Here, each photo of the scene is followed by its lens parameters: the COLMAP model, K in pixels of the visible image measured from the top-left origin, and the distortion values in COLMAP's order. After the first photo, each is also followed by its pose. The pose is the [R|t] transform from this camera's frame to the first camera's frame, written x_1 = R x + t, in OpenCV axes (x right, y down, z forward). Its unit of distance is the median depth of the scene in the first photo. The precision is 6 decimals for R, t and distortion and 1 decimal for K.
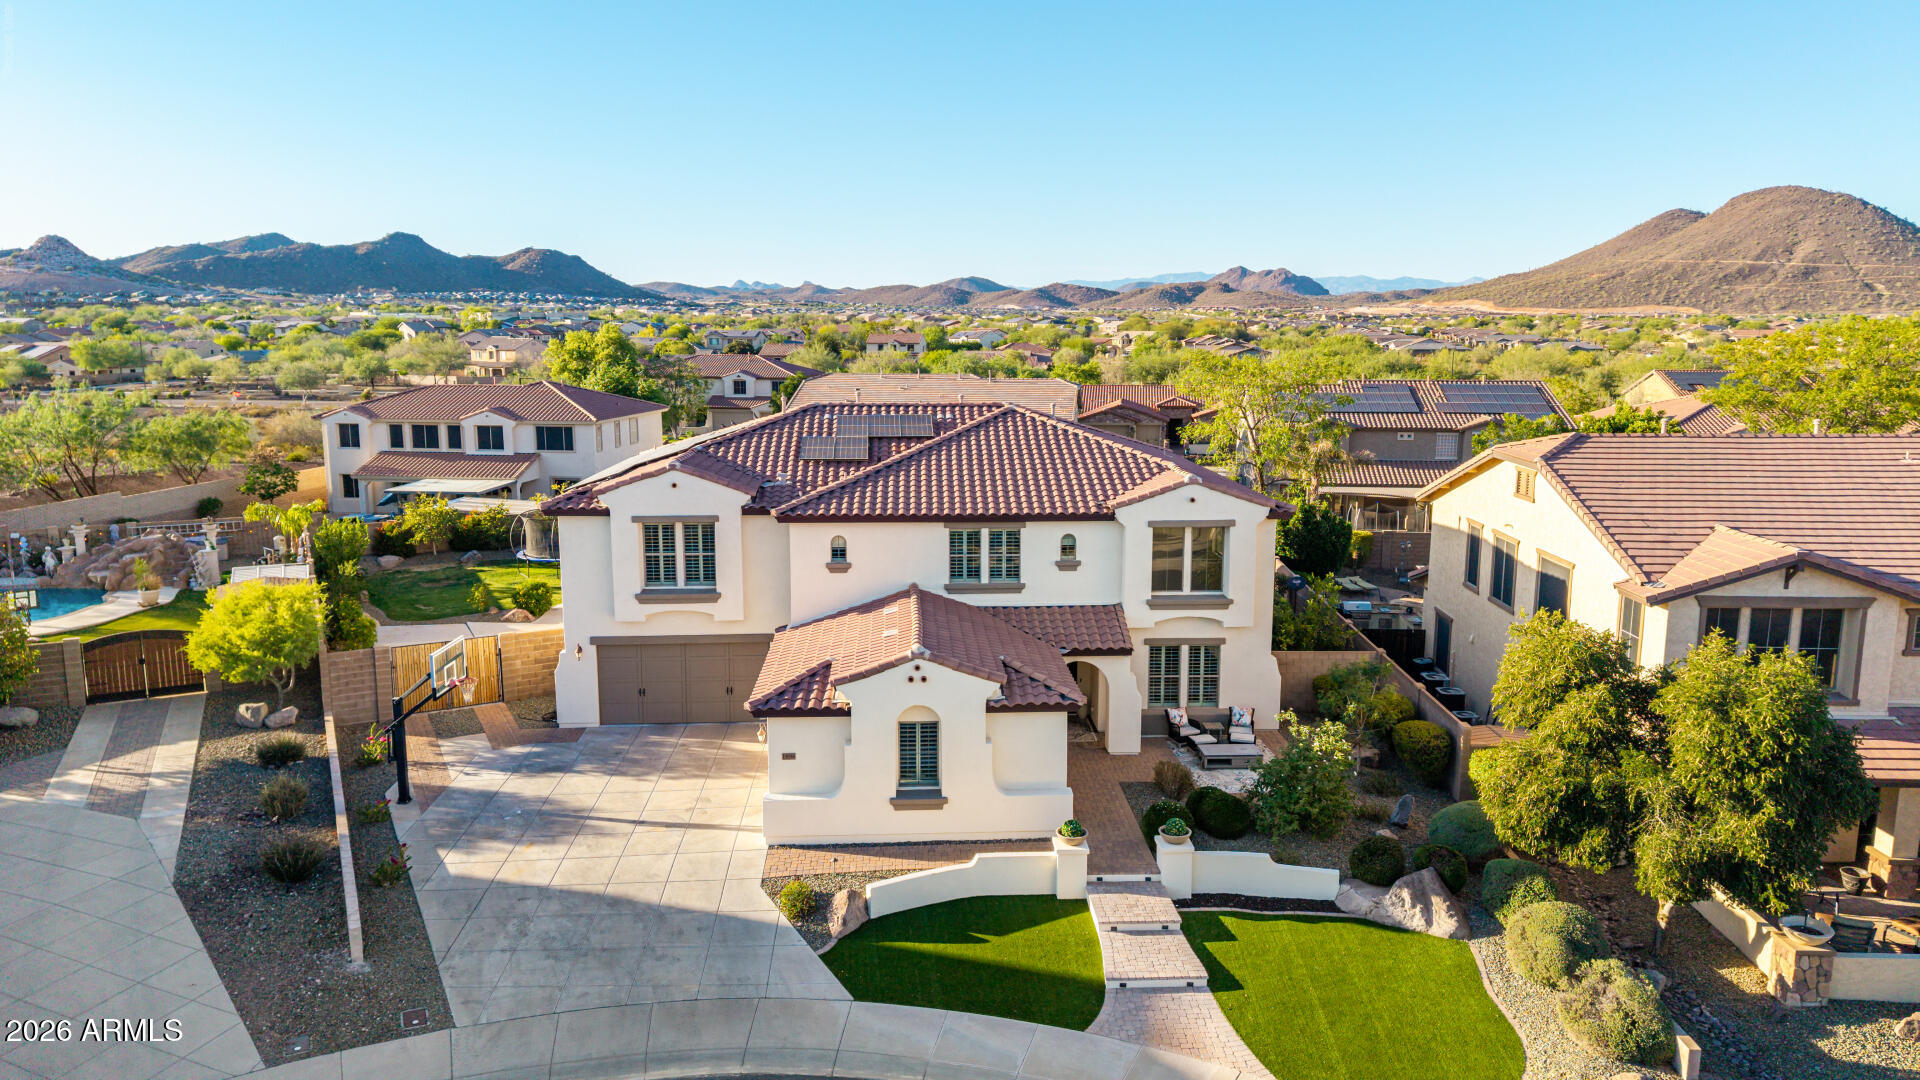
lens RADIAL K [[1283.2, 0, 957.3], [0, 1283.2, 539.6], [0, 0, 1]] dist [0.043535, -0.052182]
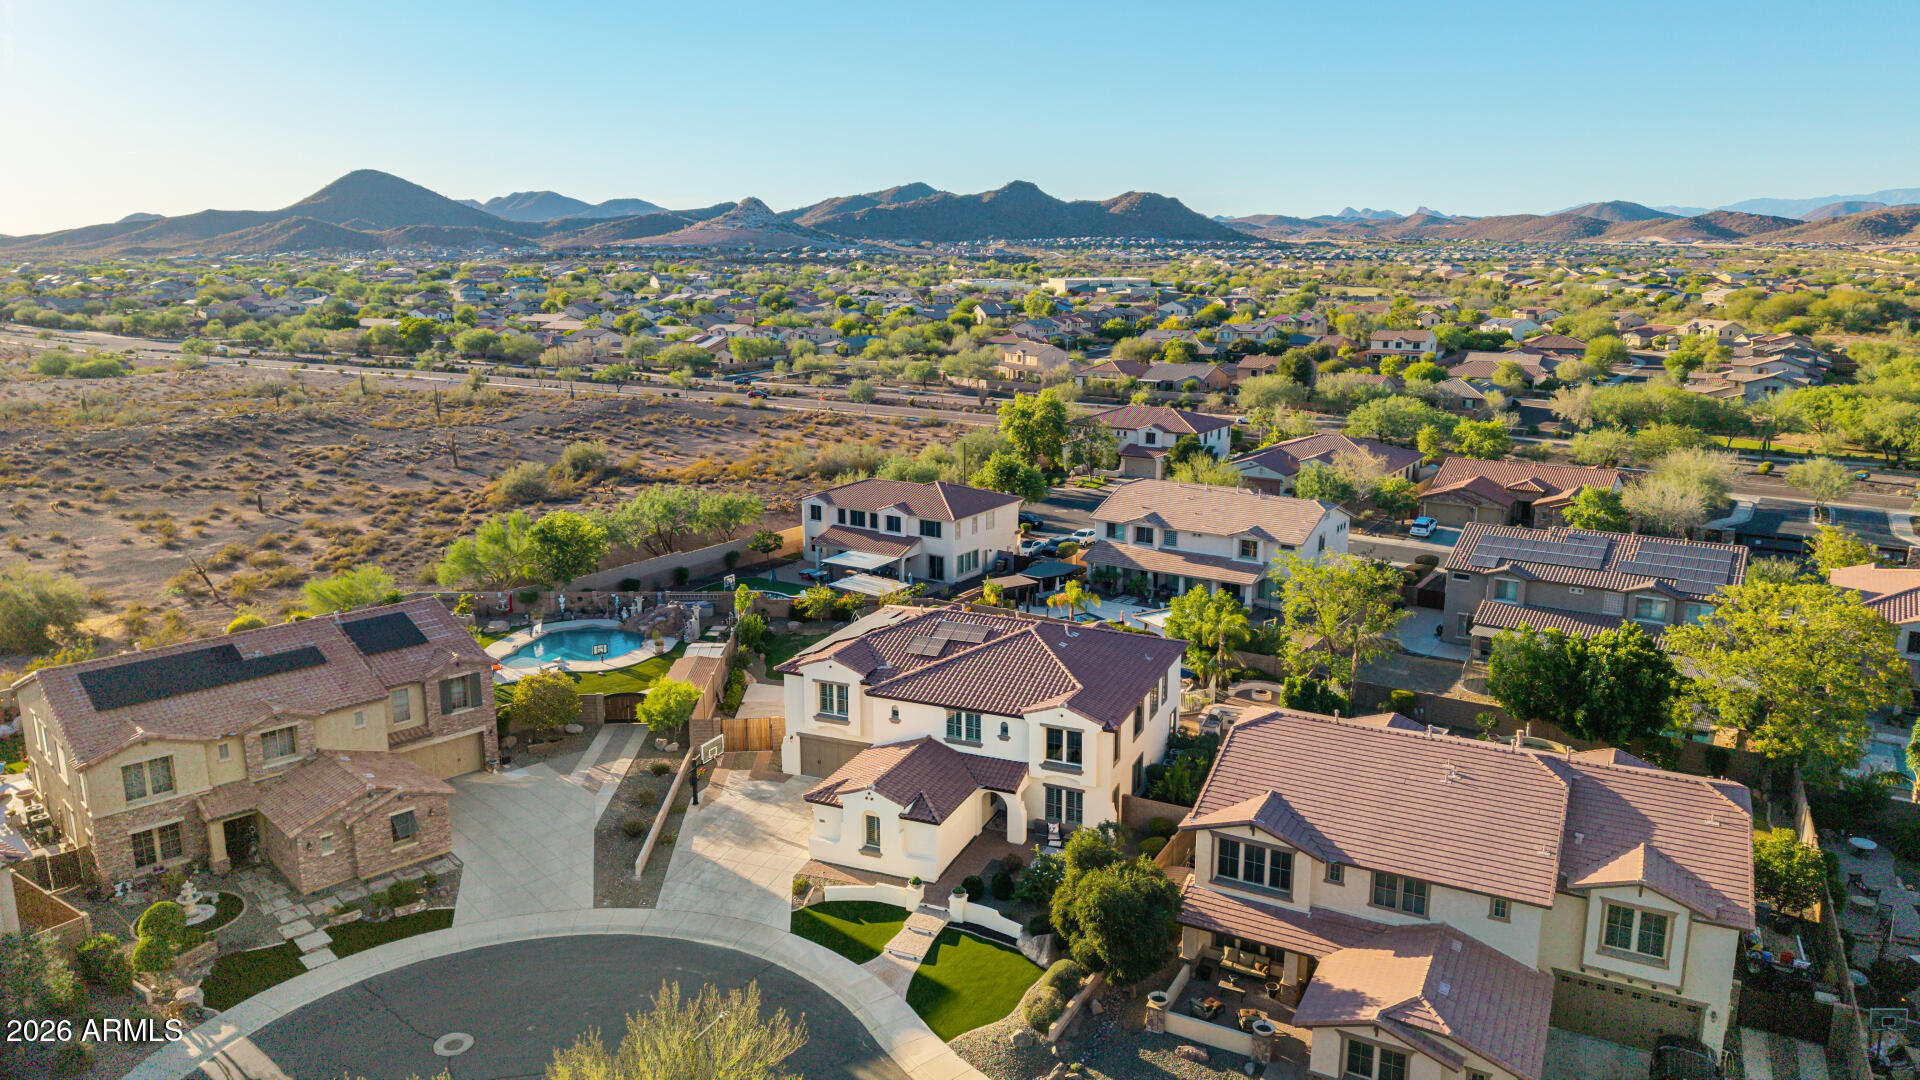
lens RADIAL K [[1282.1, 0, 960.0], [0, 1282.1, 540.0], [0, 0, 1]] dist [0.089090, -0.128734]
pose [[0.899588, 0.094234, -0.426451, 0.808818], [-0.070715, 0.994988, 0.070693, -0.400714], [0.430976, -0.033438, 0.901744, -0.729203]]
